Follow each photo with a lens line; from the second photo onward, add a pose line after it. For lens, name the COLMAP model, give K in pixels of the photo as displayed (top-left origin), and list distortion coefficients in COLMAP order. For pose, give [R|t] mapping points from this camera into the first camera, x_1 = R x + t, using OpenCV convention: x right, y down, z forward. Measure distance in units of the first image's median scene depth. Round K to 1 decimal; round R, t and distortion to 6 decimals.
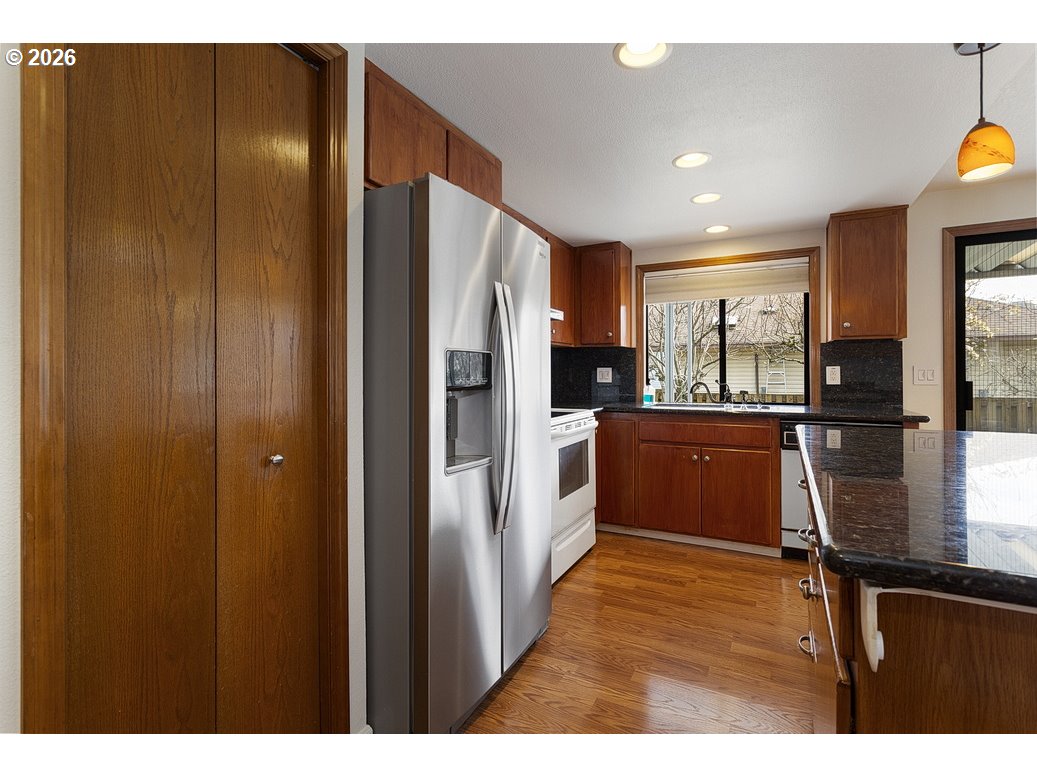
lens RADIAL K [[490.6, 0, 514.2], [0, 490.6, 373.2], [0, 0, 1]] dist [0.000624, 0.001020]
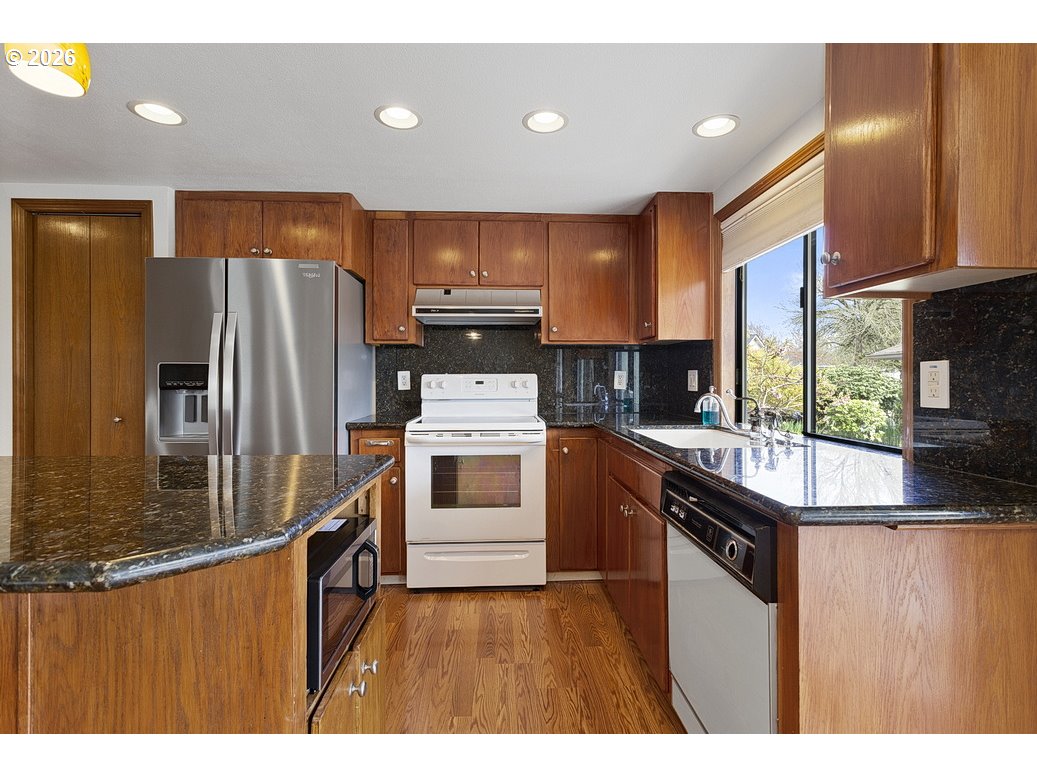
lens RADIAL K [[481.8, 0, 513.2], [0, 481.8, 382.7], [0, 0, 1]] dist [-0.001188, 0.000031]
pose [[0.525373, 0.010221, -0.850810, 0.851569], [0.000038, 0.999928, 0.012035, -0.001538], [0.850872, -0.006355, 0.525335, 0.553702]]
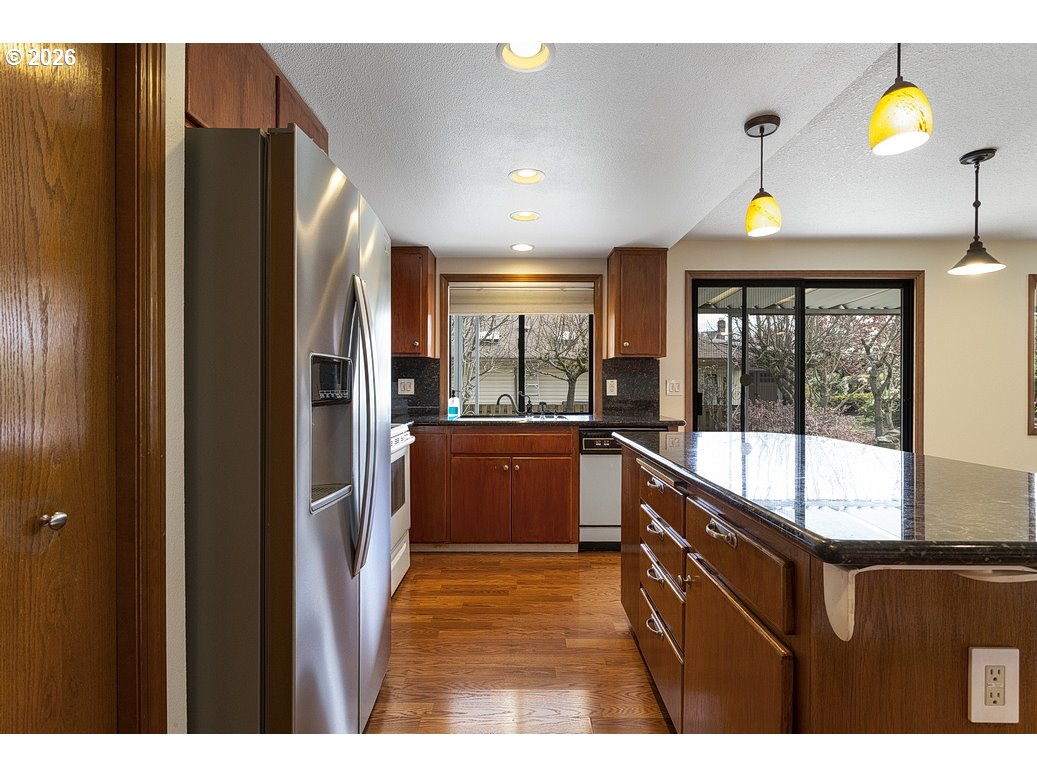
lens RADIAL K [[503.1, 0, 518.5], [0, 503.1, 388.5], [0, 0, 1]] dist [-0.002358, 0.000936]
pose [[0.883590, 0.002285, 0.468256, -0.104261], [-0.006045, 0.999960, 0.006528, -0.000160], [-0.468222, -0.008598, 0.883569, 0.060648]]
